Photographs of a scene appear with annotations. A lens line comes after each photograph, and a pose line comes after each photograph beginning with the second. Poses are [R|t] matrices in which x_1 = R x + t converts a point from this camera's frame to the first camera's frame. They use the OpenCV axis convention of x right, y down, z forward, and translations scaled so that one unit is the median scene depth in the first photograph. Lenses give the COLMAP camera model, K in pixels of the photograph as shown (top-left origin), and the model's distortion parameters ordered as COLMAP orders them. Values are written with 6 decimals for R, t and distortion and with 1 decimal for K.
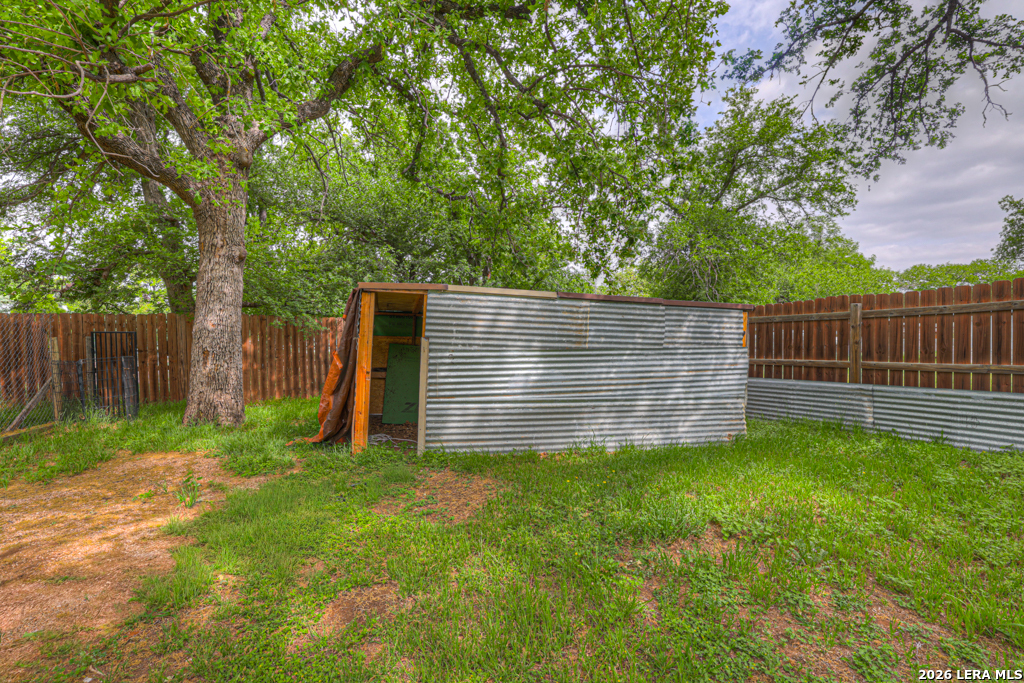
lens RADIAL K [[439.9, 0, 506.6], [0, 439.9, 338.7], [0, 0, 1]] dist [-0.047856, 0.018757]
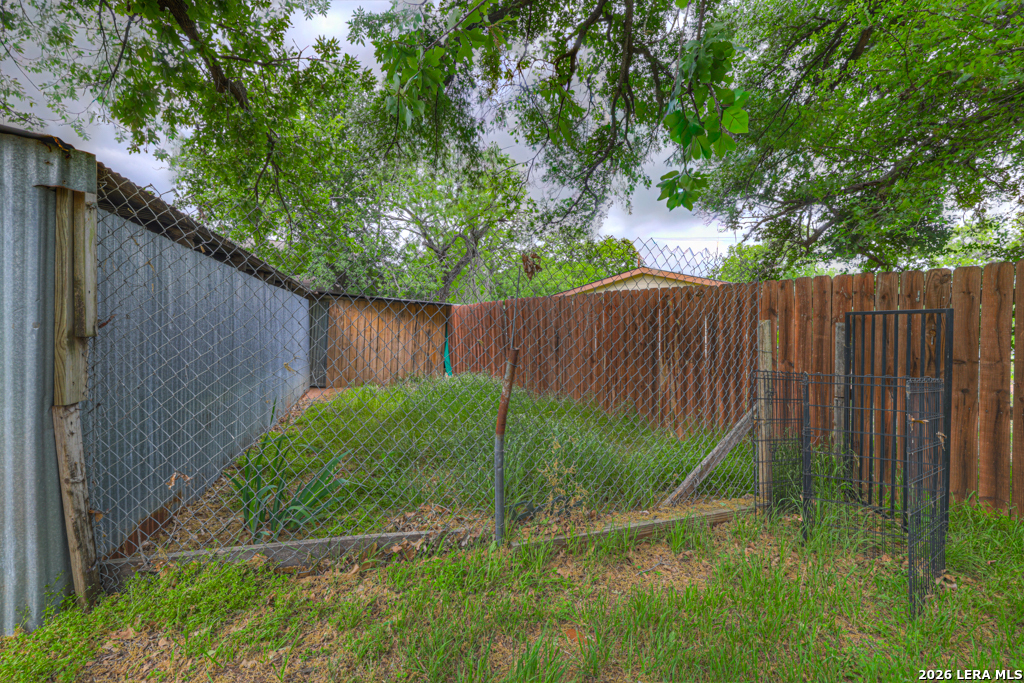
lens RADIAL K [[439.9, 0, 506.6], [0, 439.9, 338.7], [0, 0, 1]] dist [-0.047856, 0.018757]
pose [[0.066084, 0.030406, -0.997351, -0.520464], [-0.026733, 0.999231, 0.028692, 0.009149], [0.997456, 0.024767, 0.066846, 0.593243]]
